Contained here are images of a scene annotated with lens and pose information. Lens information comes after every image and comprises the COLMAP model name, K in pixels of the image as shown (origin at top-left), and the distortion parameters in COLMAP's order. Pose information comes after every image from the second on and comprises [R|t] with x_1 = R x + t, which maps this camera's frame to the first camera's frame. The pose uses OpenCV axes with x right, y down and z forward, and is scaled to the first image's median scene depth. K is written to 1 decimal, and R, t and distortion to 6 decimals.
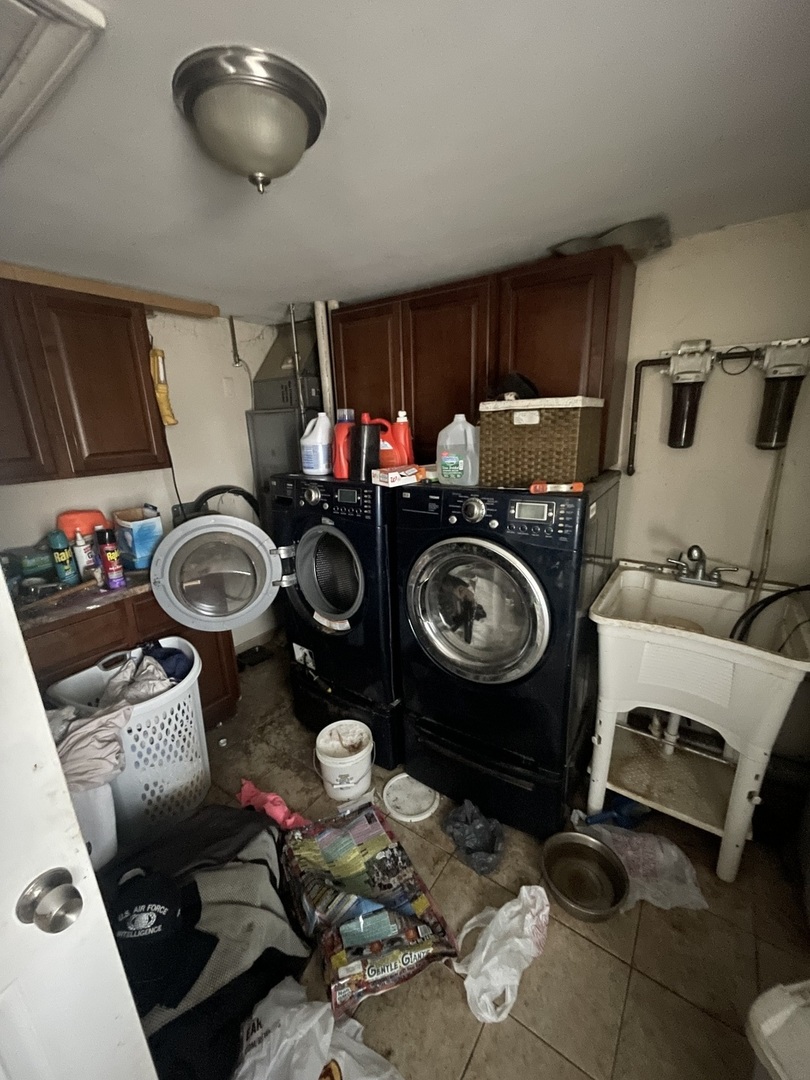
lens RADIAL K [[433.6, 0, 405.0], [0, 433.6, 540.0], [0, 0, 1]] dist [-0.008011, 0.000142]
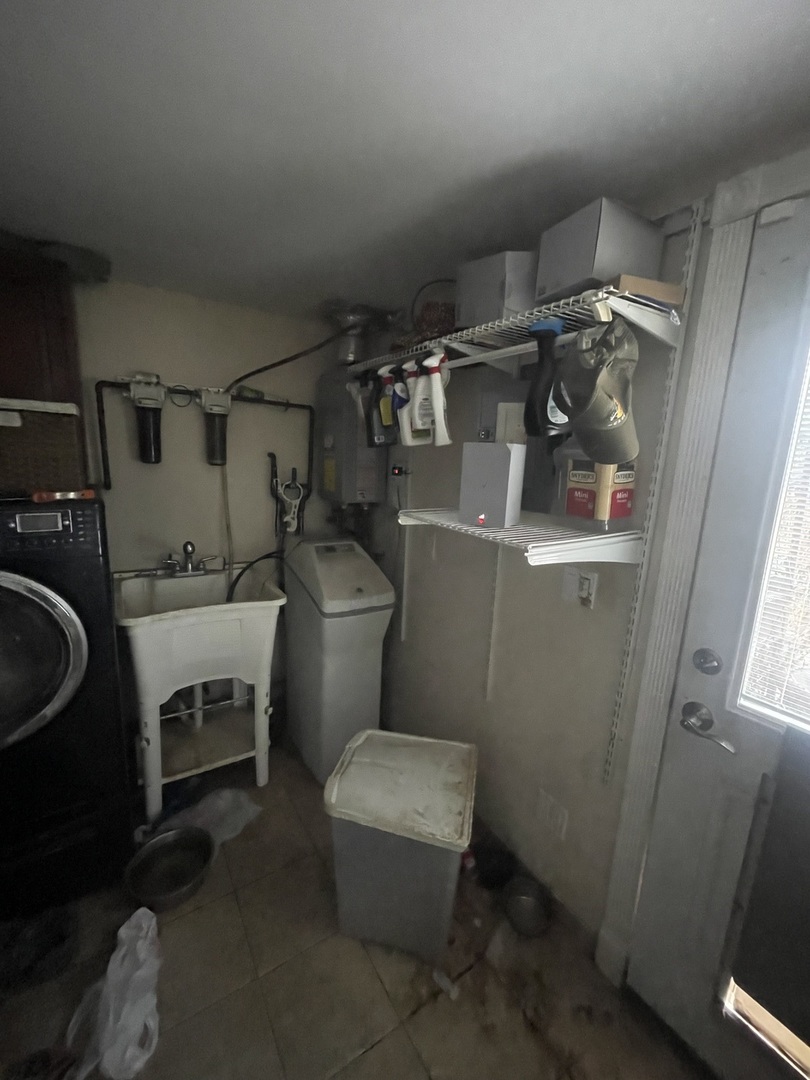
lens RADIAL K [[433.6, 0, 405.0], [0, 433.6, 540.0], [0, 0, 1]] dist [-0.008011, 0.000142]
pose [[0.366126, -0.125350, 0.922084, -0.217235], [0.189984, 0.980084, 0.057799, 0.051380], [-0.910965, 0.154019, 0.382649, -0.023335]]
